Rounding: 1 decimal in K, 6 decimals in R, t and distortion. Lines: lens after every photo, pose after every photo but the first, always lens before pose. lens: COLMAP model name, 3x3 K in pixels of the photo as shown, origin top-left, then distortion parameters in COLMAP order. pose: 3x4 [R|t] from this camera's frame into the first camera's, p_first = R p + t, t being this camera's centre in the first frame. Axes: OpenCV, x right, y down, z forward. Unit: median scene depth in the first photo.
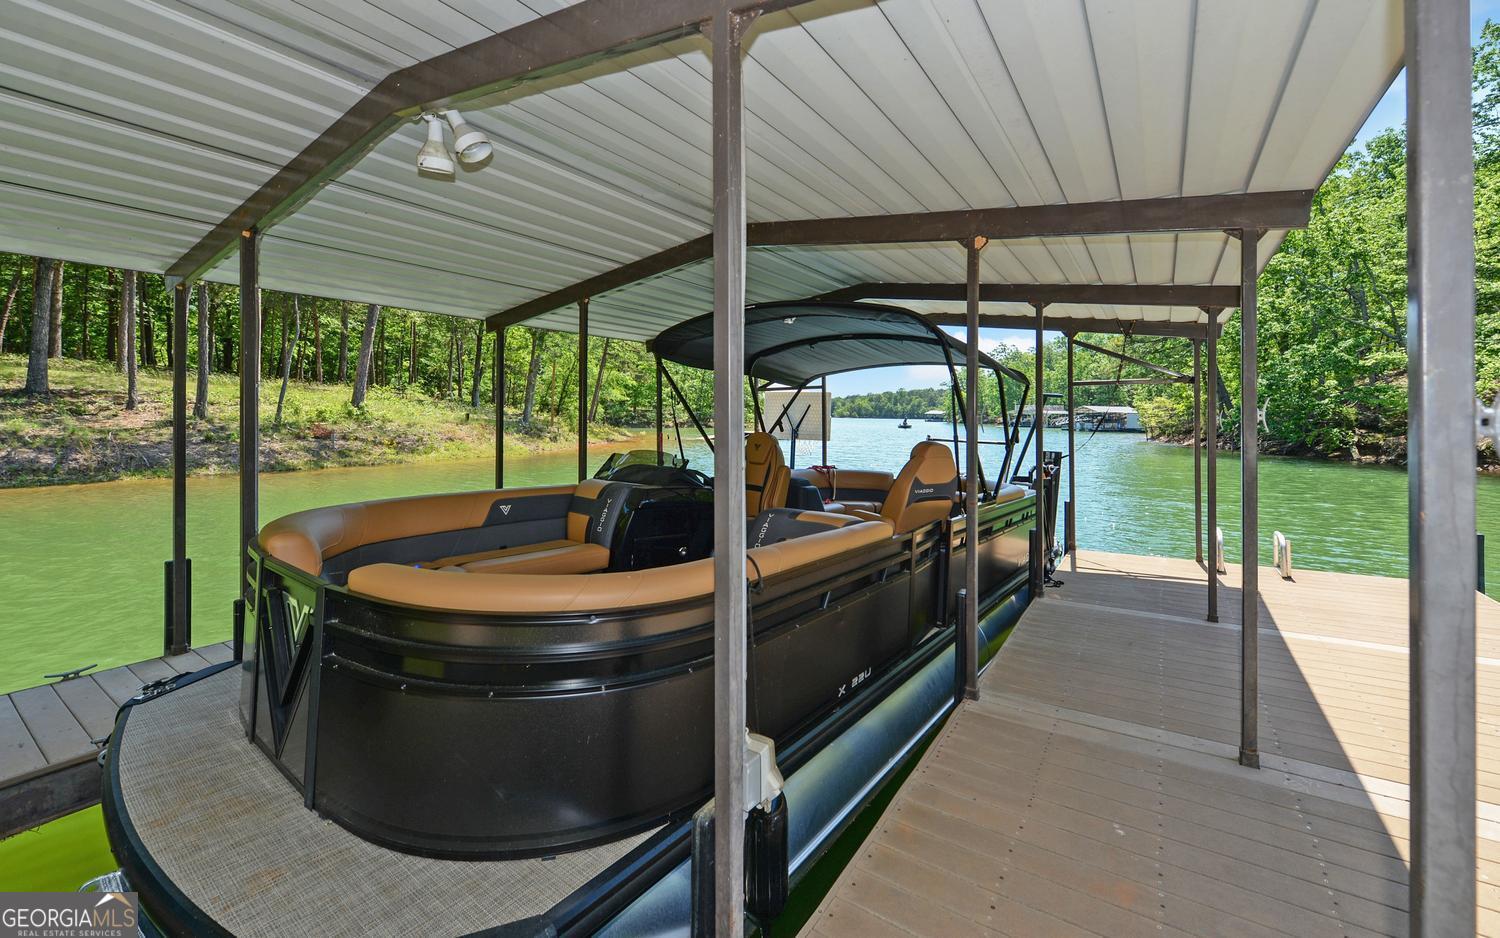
lens RADIAL K [[628.2, 0, 779.2], [0, 628.2, 406.2], [0, 0, 1]] dist [-0.003148, 0.002707]
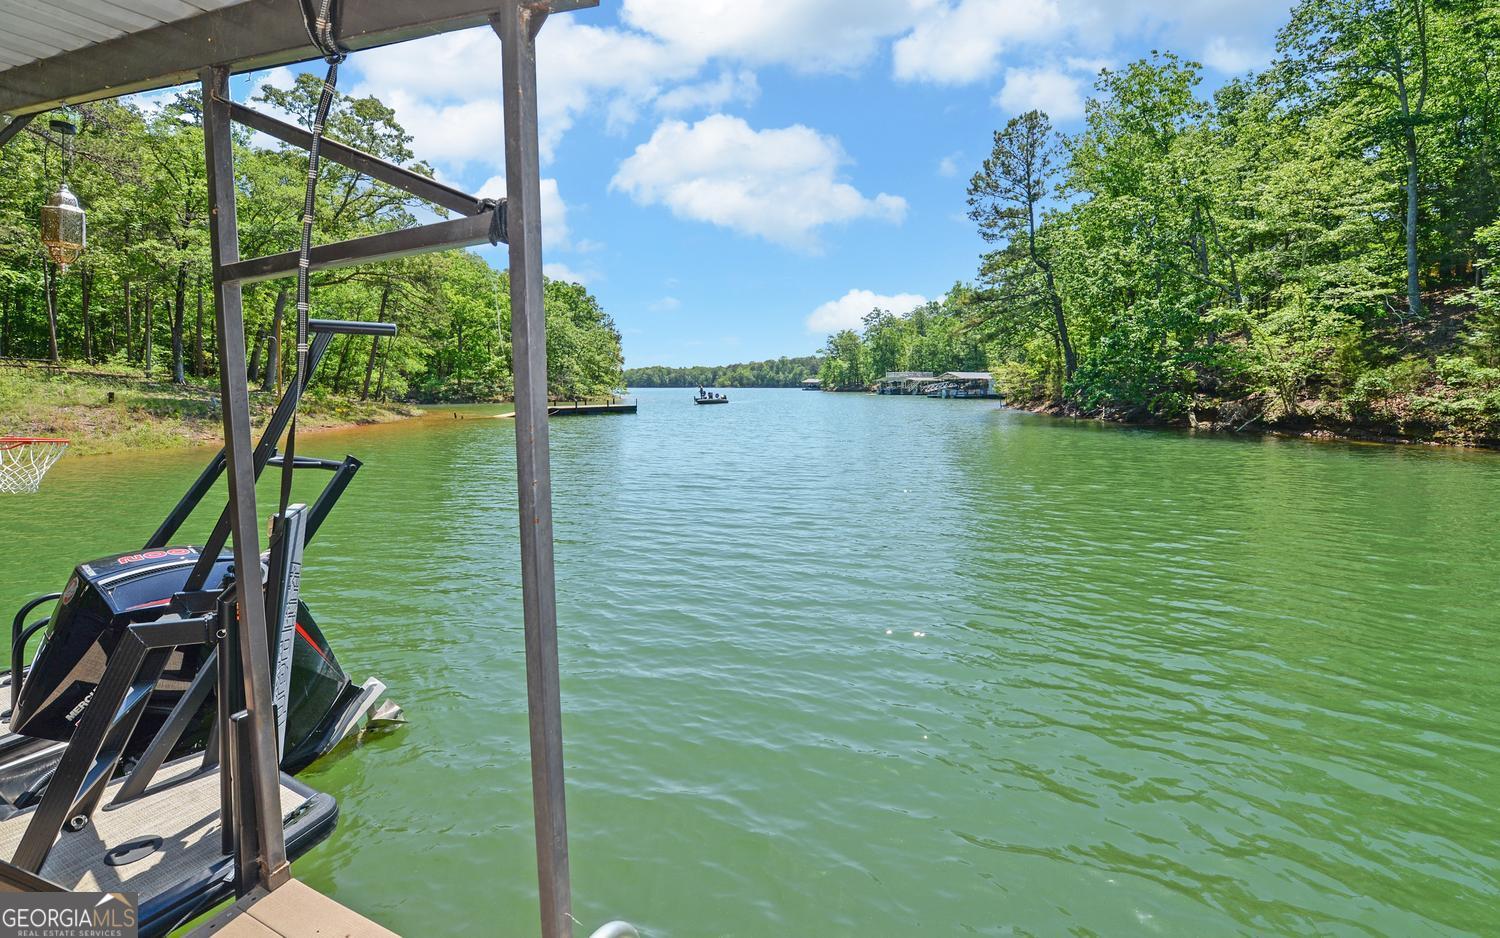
lens RADIAL K [[628.2, 0, 767.4], [0, 628.2, 414.6], [0, 0, 1]] dist [-0.003148, 0.002707]
pose [[0.989227, -0.021289, 0.144830, 0.151385], [0.012350, 0.997978, 0.062342, 0.002587], [-0.145865, -0.059881, 0.987491, 0.165668]]
